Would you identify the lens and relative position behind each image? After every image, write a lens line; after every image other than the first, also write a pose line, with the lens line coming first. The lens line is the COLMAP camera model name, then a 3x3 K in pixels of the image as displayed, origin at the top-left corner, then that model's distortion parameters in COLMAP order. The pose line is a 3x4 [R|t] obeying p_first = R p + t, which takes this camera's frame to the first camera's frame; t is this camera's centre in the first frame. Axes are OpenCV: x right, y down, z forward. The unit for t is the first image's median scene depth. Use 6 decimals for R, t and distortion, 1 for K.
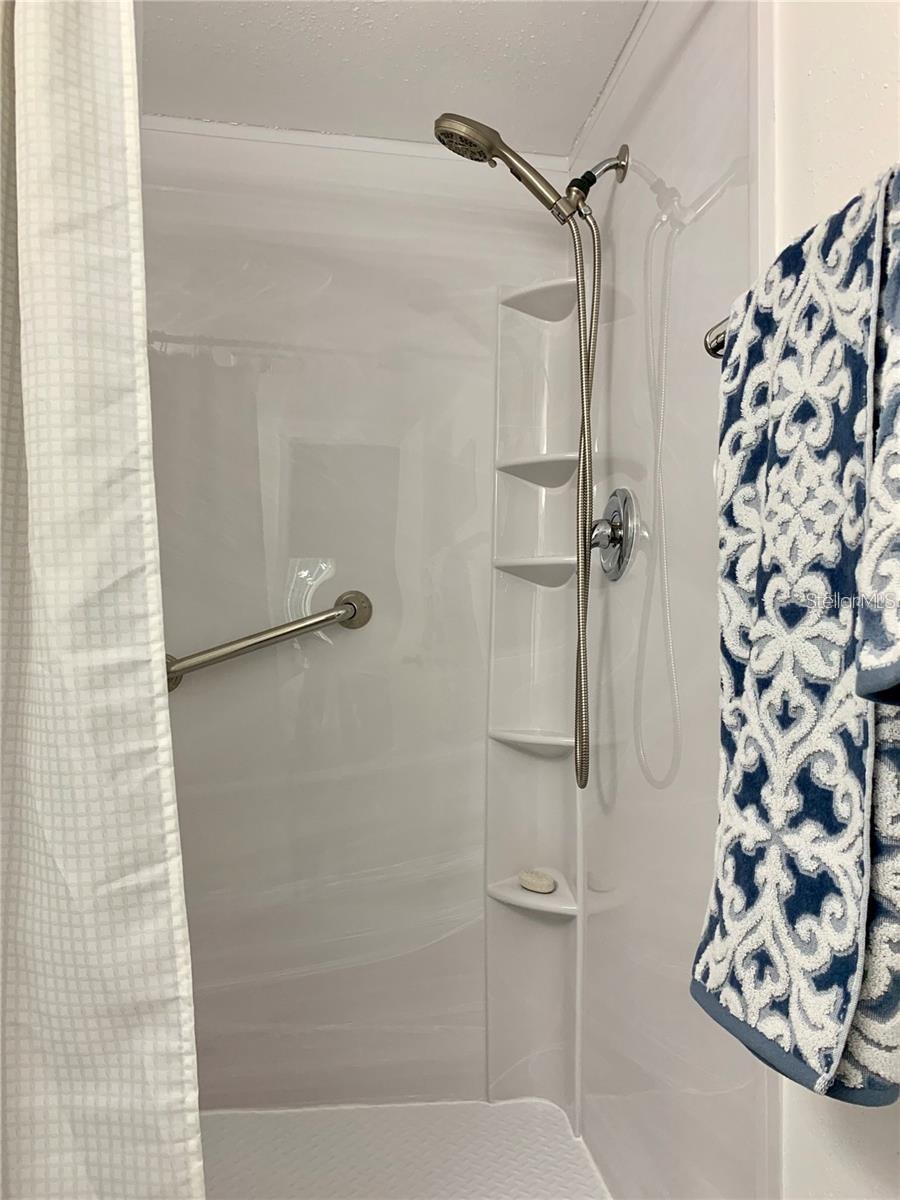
lens RADIAL K [[904.2, 0, 450.0], [0, 904.2, 600.0], [0, 0, 1]] dist [0.027849, 0.002039]
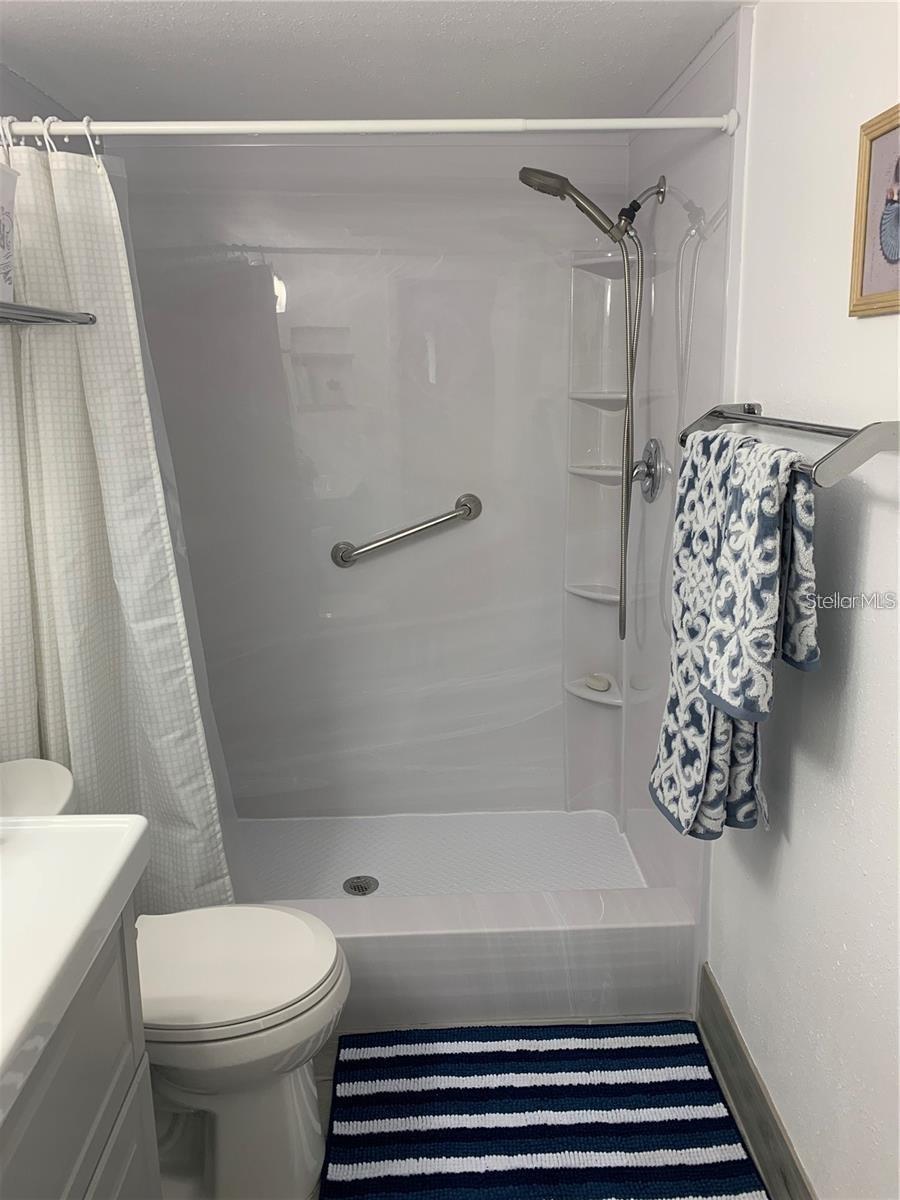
lens RADIAL K [[904.2, 0, 450.0], [0, 904.2, 600.0], [0, 0, 1]] dist [0.027849, 0.002039]
pose [[0.994046, -0.009733, -0.108526, 0.046507], [0.041499, 0.954753, 0.294490, -0.679585], [0.100750, -0.297240, 0.949472, -0.996705]]
